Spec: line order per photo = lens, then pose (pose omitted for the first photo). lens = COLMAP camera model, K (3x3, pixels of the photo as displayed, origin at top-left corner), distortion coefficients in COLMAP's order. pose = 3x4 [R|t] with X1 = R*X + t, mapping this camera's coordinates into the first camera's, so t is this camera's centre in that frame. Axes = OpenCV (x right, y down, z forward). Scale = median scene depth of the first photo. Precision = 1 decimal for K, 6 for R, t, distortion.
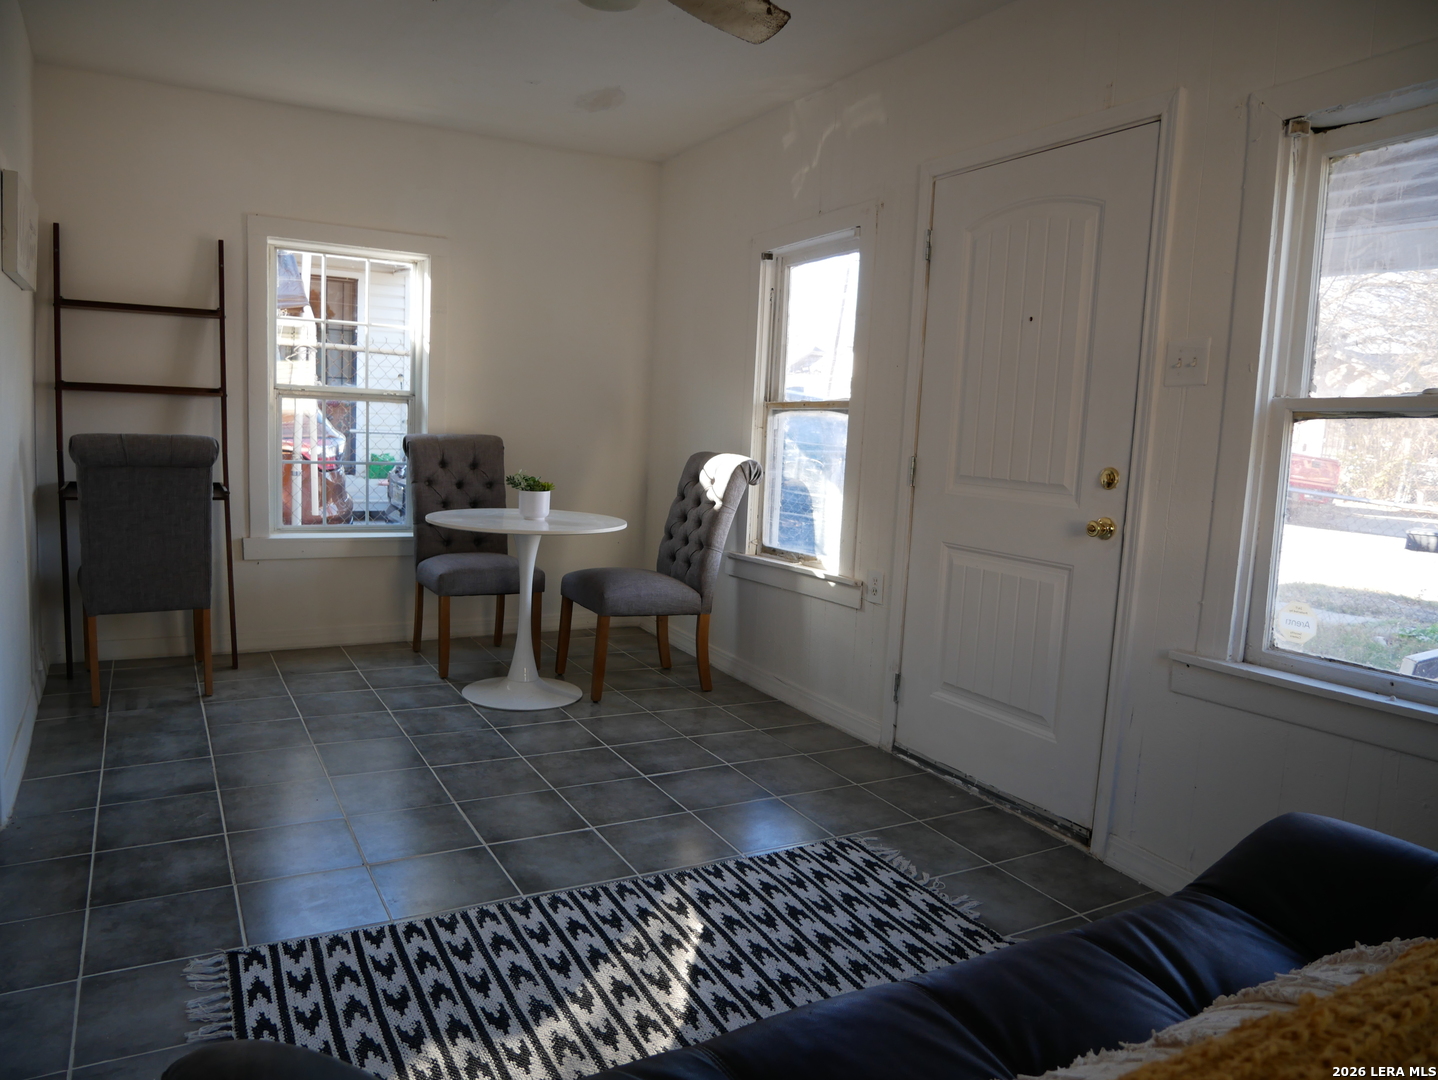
lens RADIAL K [[1027.2, 0, 718.8], [0, 1027.2, 541.5], [0, 0, 1]] dist [-0.052236, 0.025613]
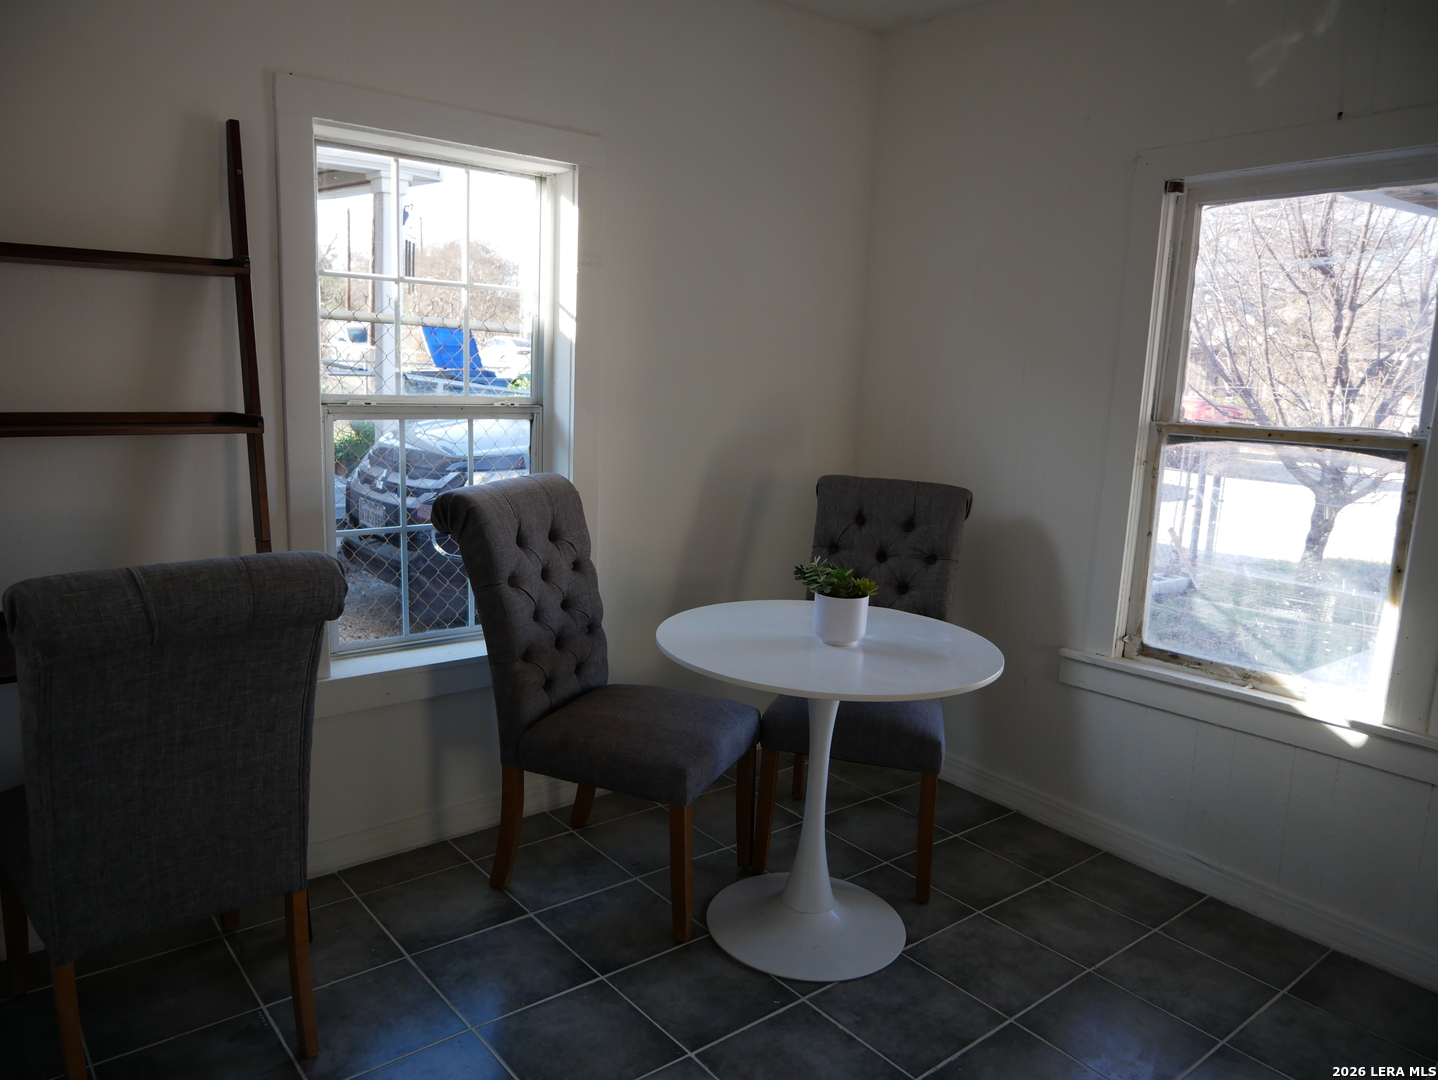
lens RADIAL K [[1027.2, 0, 717.8], [0, 1027.2, 549.2], [0, 0, 1]] dist [-0.052236, 0.025613]
pose [[0.984296, -0.035098, 0.173003, -0.350187], [0.023059, 0.997201, 0.071116, -0.115126], [-0.175015, -0.066010, 0.982350, 0.452099]]
